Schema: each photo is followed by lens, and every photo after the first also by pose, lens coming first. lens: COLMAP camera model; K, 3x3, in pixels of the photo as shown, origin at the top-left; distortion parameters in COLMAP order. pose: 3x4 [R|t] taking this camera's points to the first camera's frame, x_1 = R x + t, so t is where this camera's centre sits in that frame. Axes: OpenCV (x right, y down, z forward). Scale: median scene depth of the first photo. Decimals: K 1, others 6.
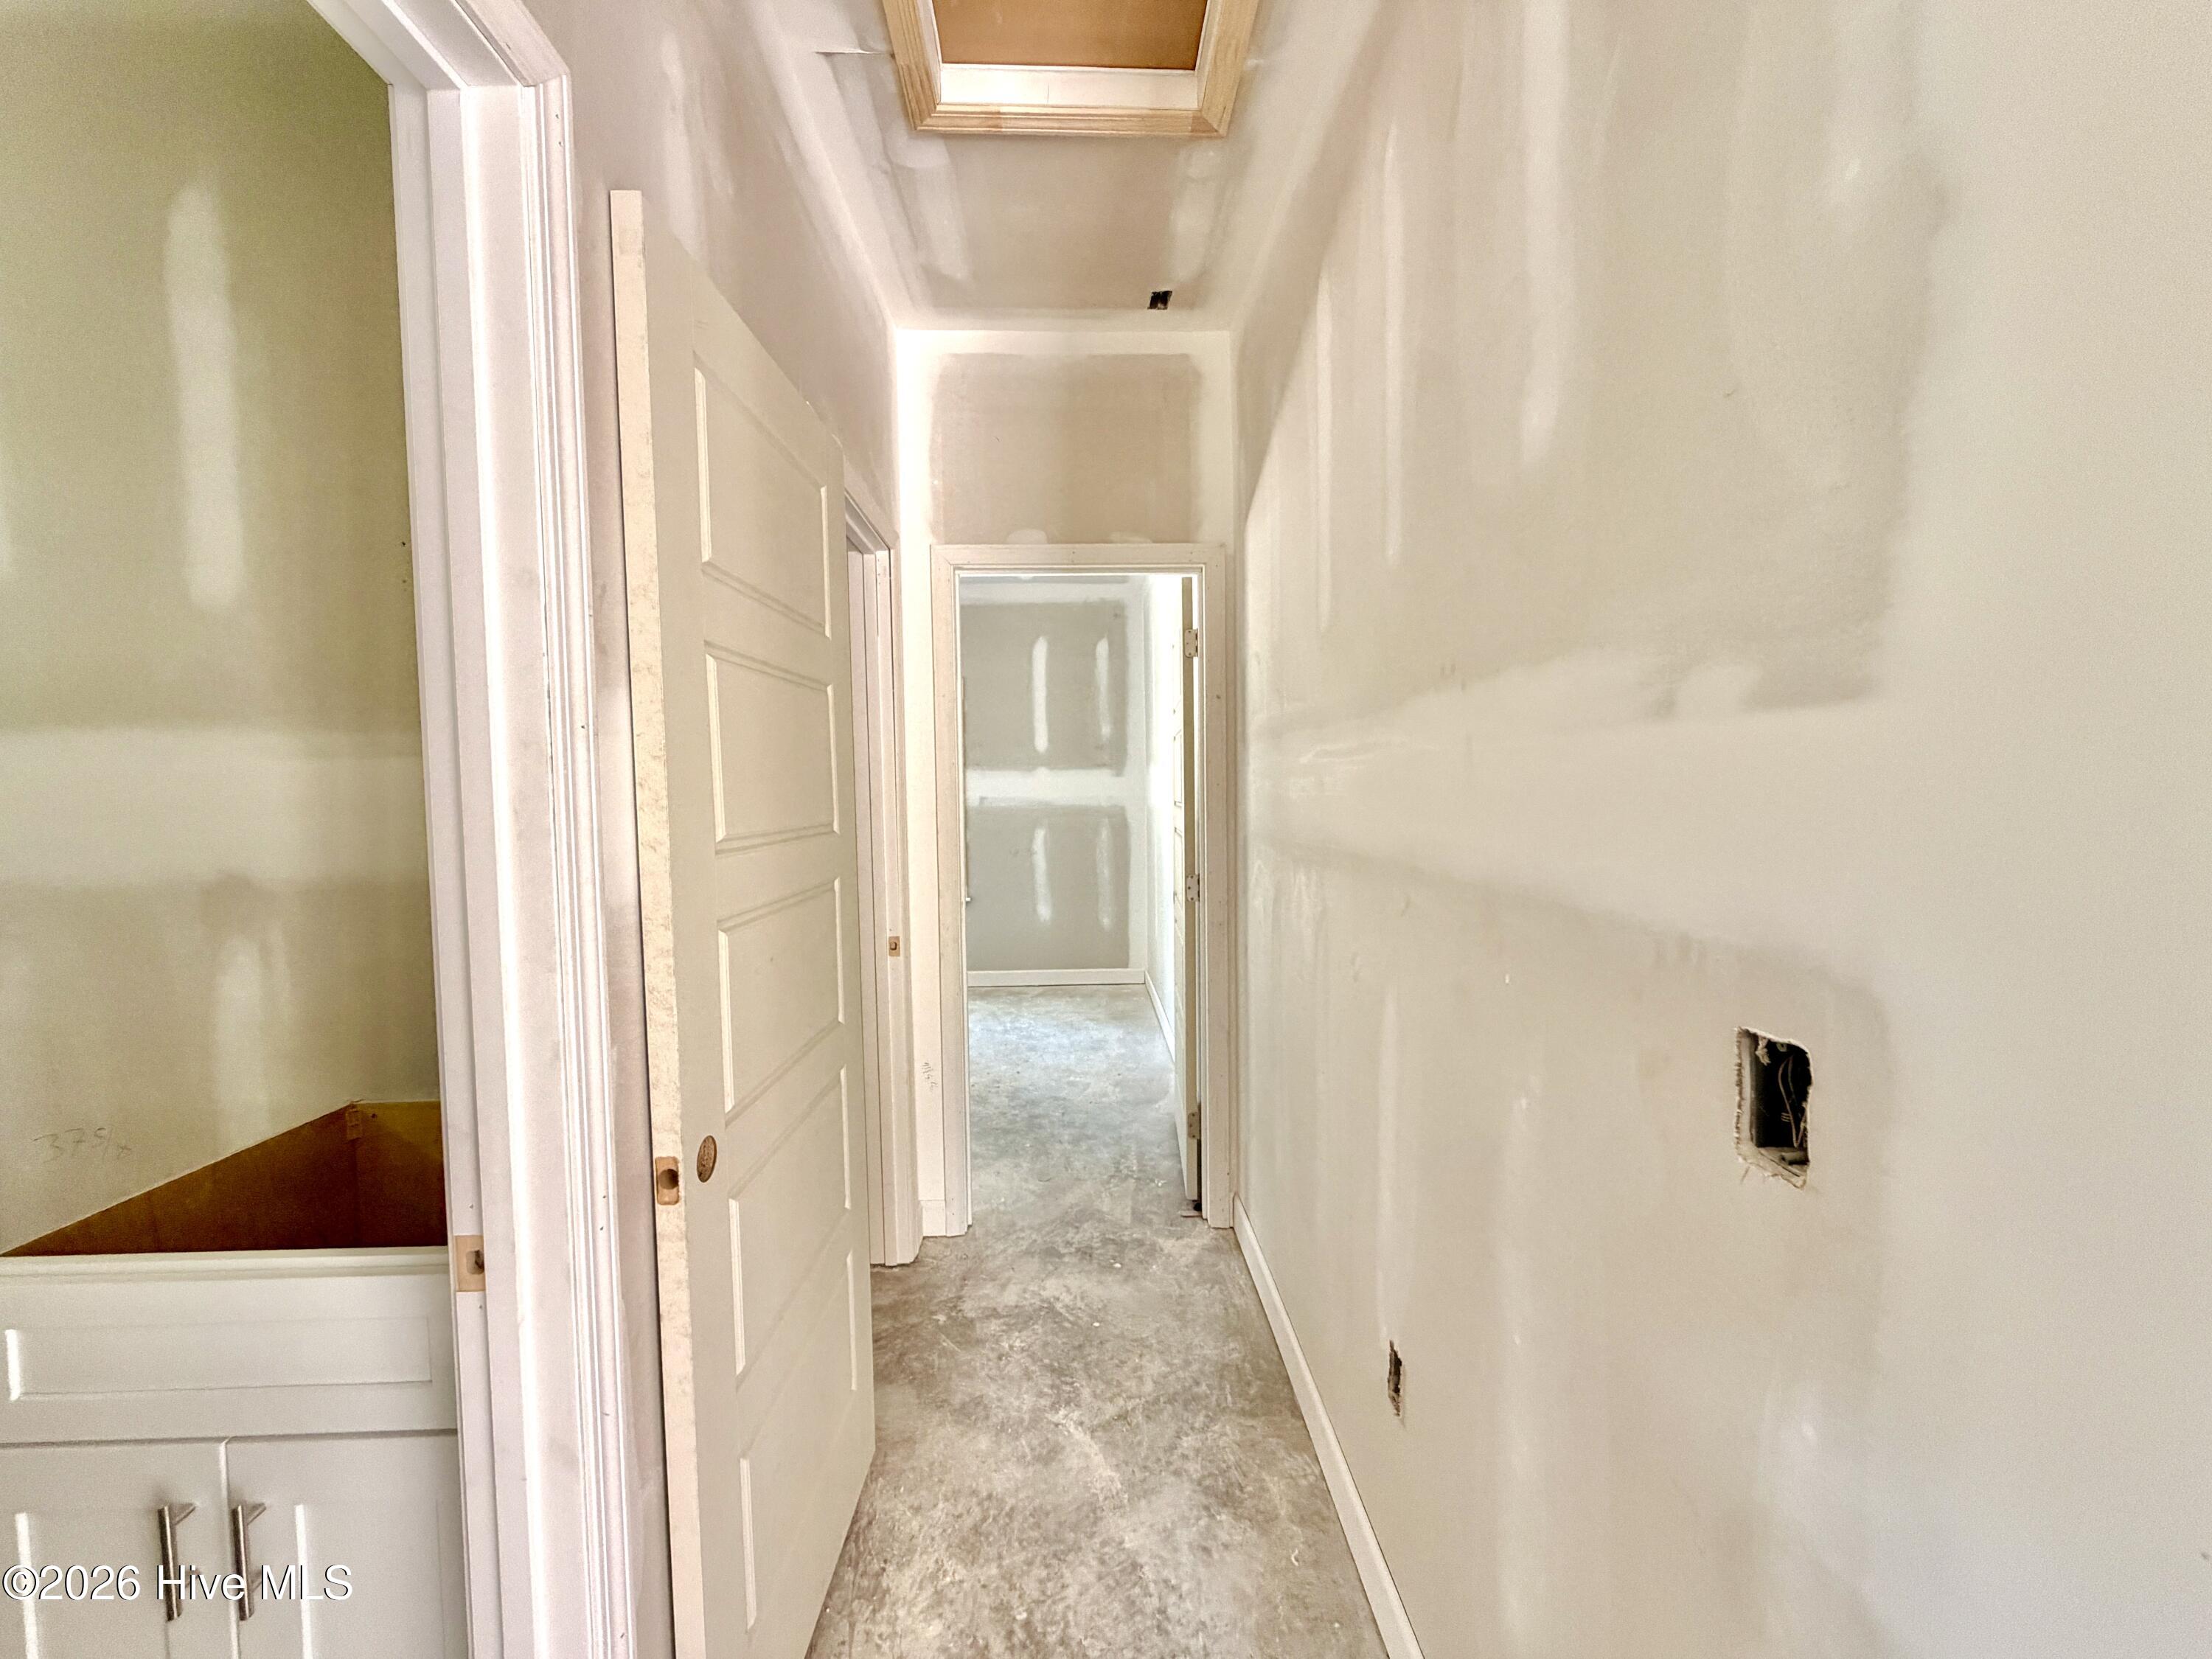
lens RADIAL K [[888.2, 0, 1101.6], [0, 888.2, 823.1], [0, 0, 1]] dist [0.000875, -0.000212]
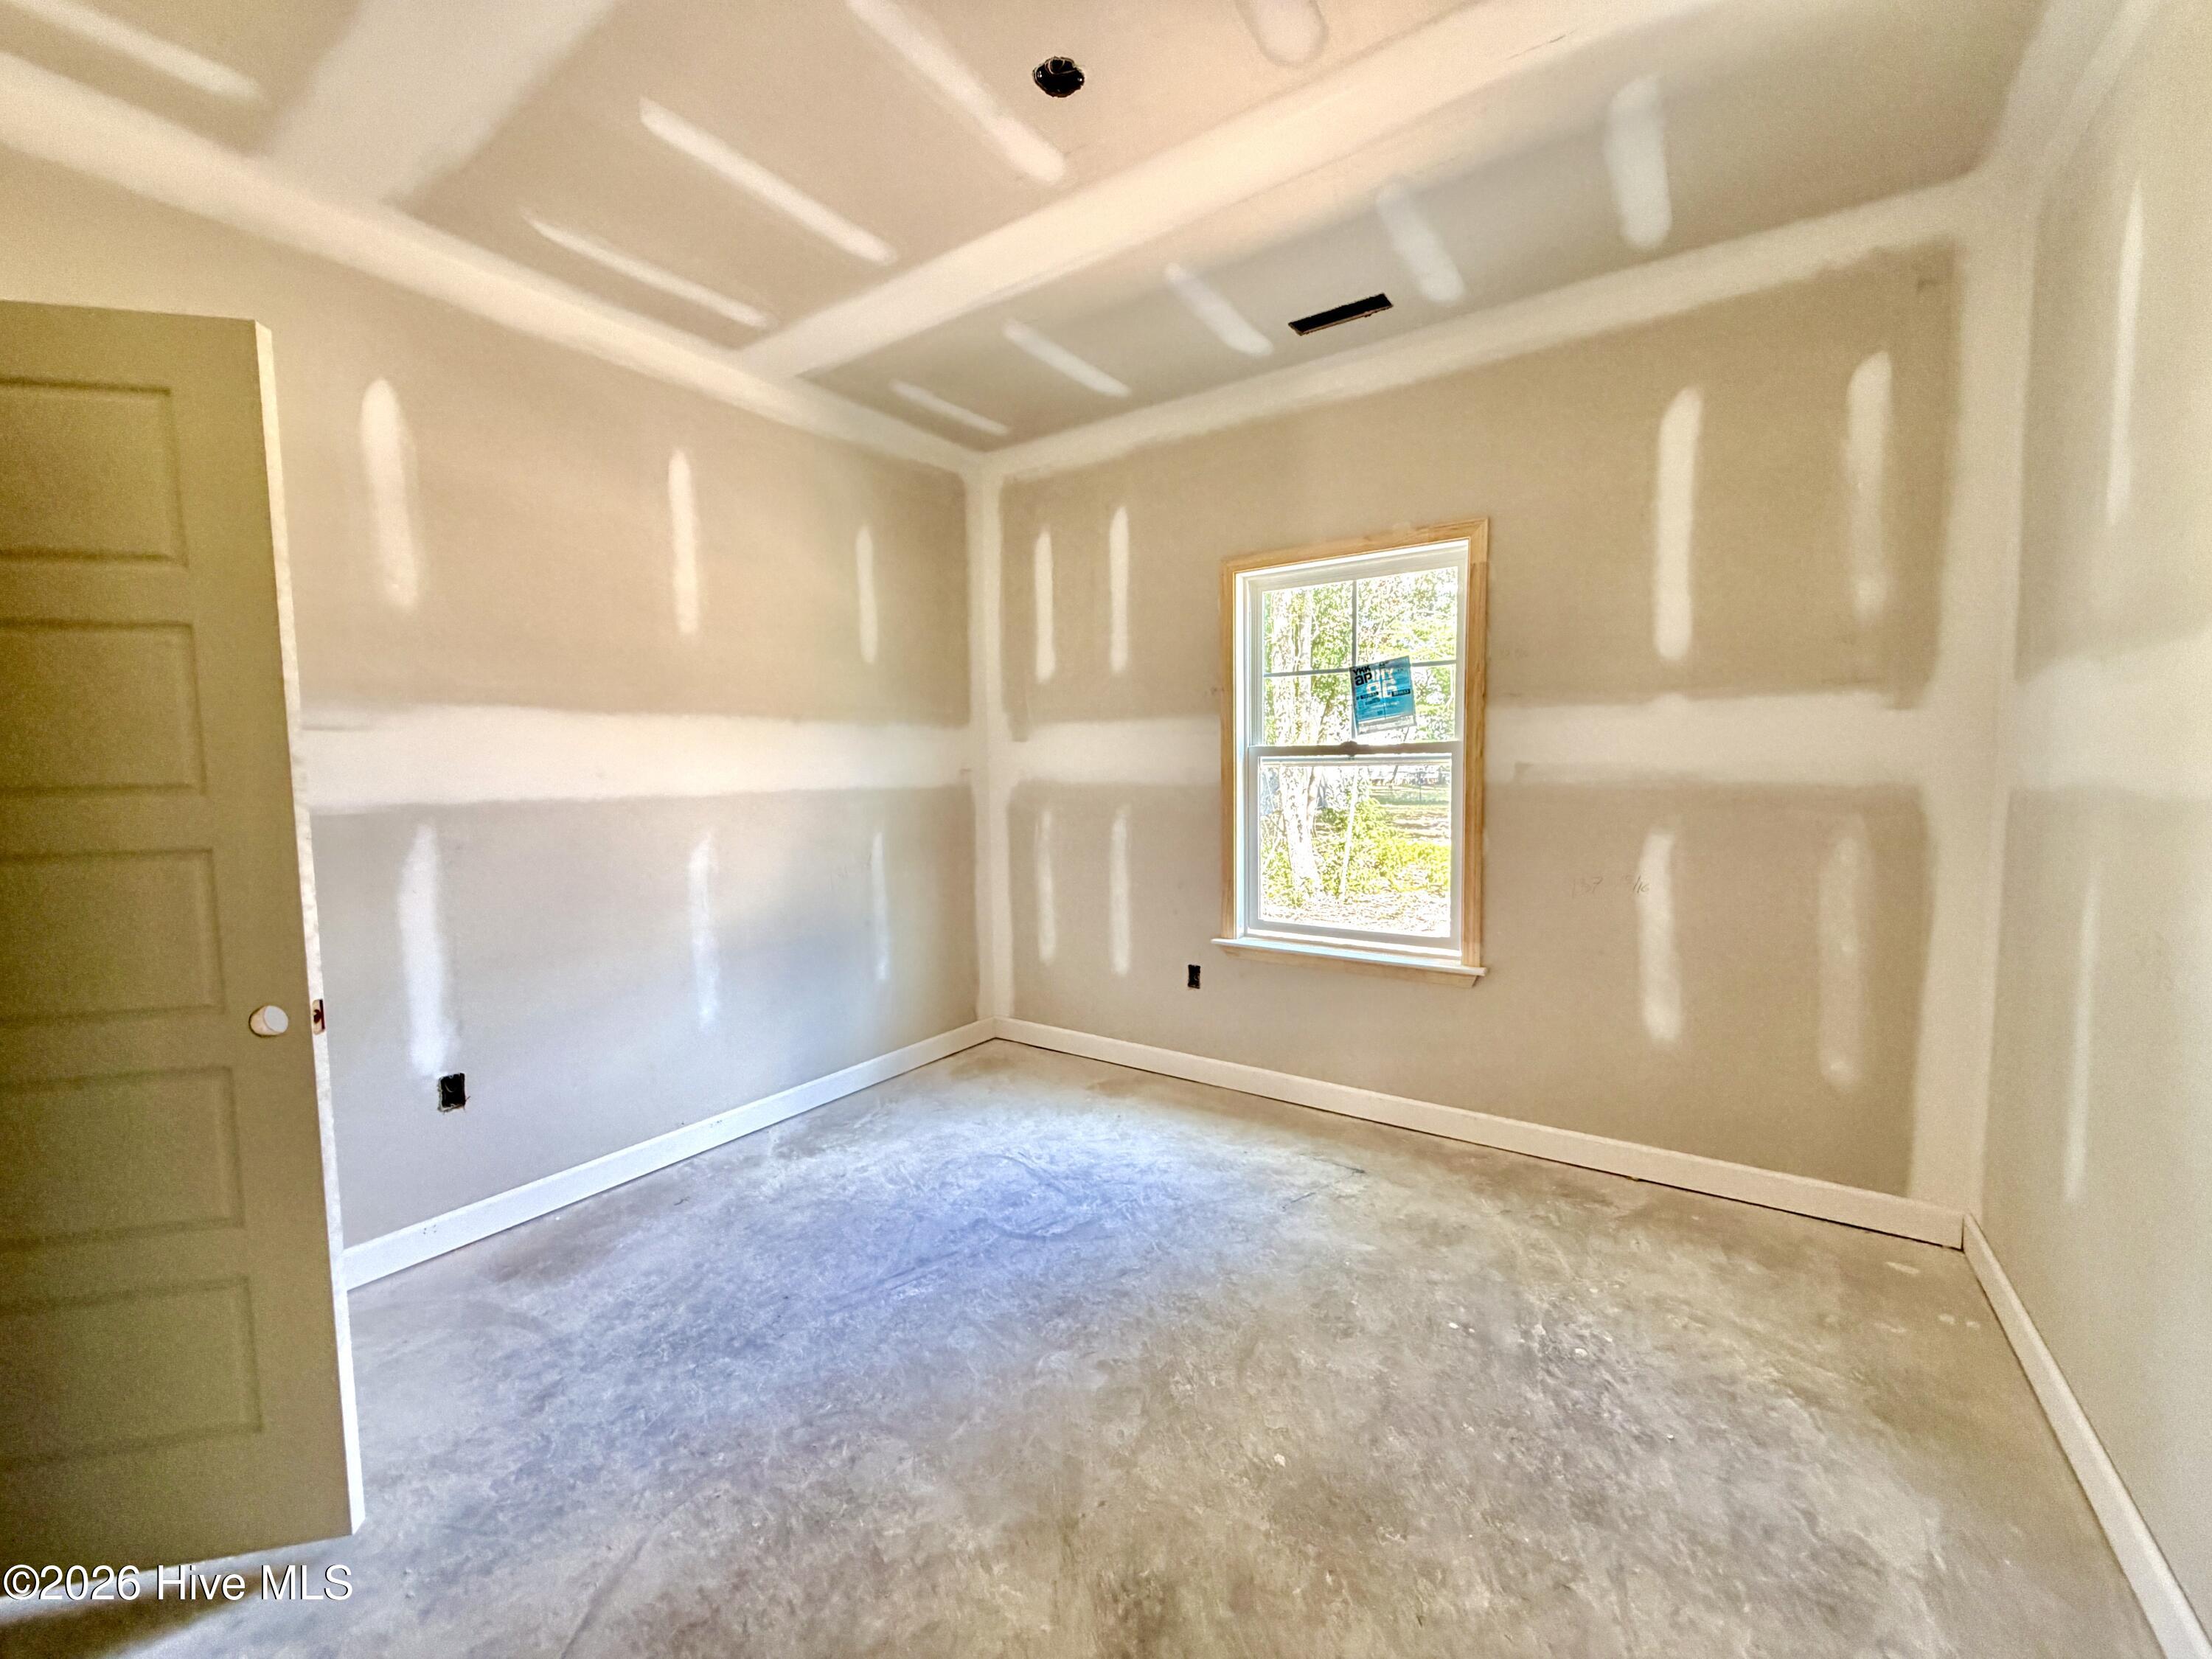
lens RADIAL K [[888.2, 0, 1092.6], [0, 888.2, 835.9], [0, 0, 1]] dist [0.000875, -0.000212]
pose [[0.799579, 0.044605, -0.598902, -0.032810], [-0.018065, 0.998573, 0.050253, -0.011220], [0.600289, -0.029362, 0.799244, 0.523926]]
